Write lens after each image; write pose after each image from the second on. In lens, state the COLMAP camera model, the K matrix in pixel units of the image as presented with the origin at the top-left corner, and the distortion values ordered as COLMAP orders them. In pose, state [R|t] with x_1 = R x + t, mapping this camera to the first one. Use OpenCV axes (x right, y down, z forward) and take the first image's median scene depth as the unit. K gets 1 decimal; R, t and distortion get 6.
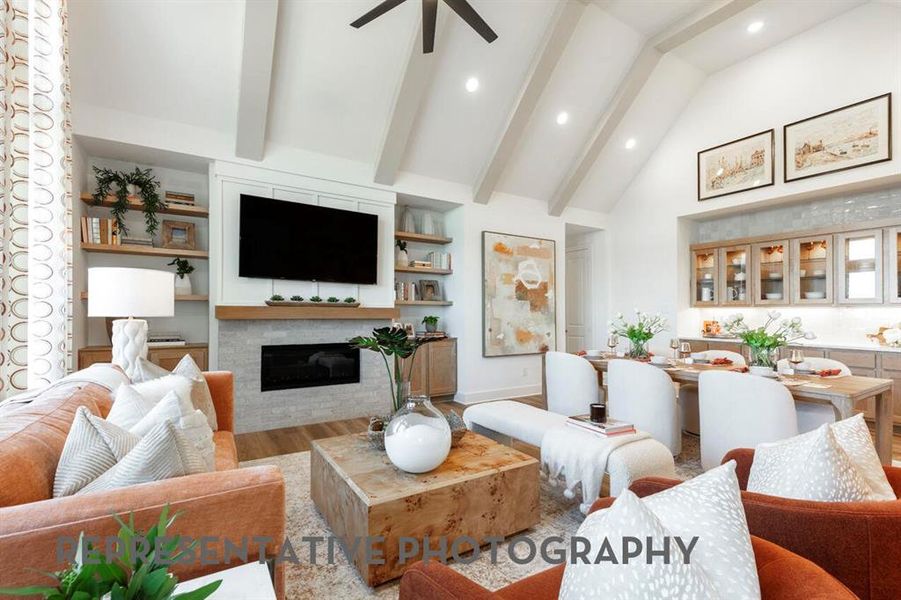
lens RADIAL K [[413.2, 0, 422.3], [0, 413.2, 305.3], [0, 0, 1]] dist [0.004307, -0.000600]
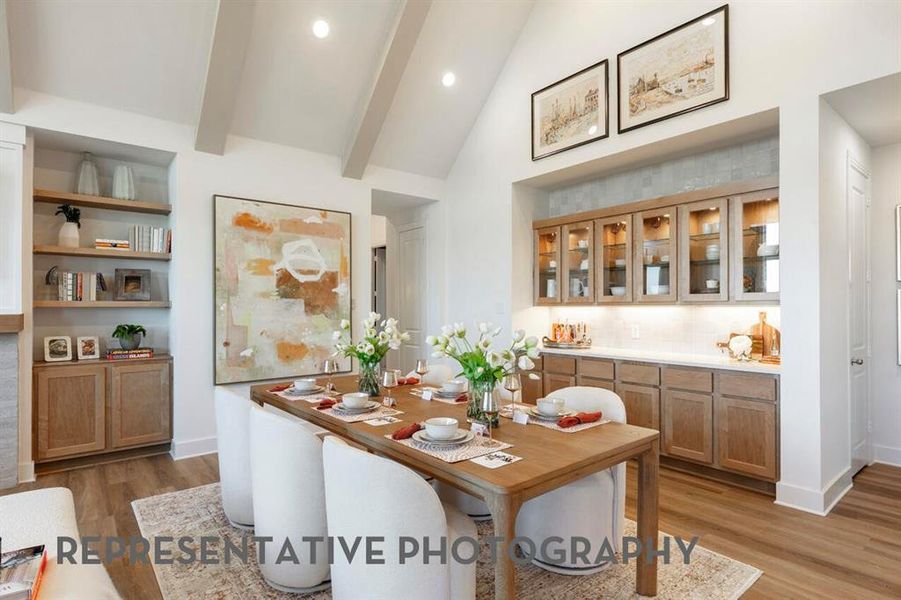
lens RADIAL K [[464.9, 0, 446.6], [0, 464.9, 300.4], [0, 0, 1]] dist [-0.010959, 0.000788]
pose [[0.991053, -0.008488, 0.133195, 0.430211], [0.007900, 0.999957, 0.004942, -0.011390], [-0.133232, -0.003845, 0.991077, 0.221895]]
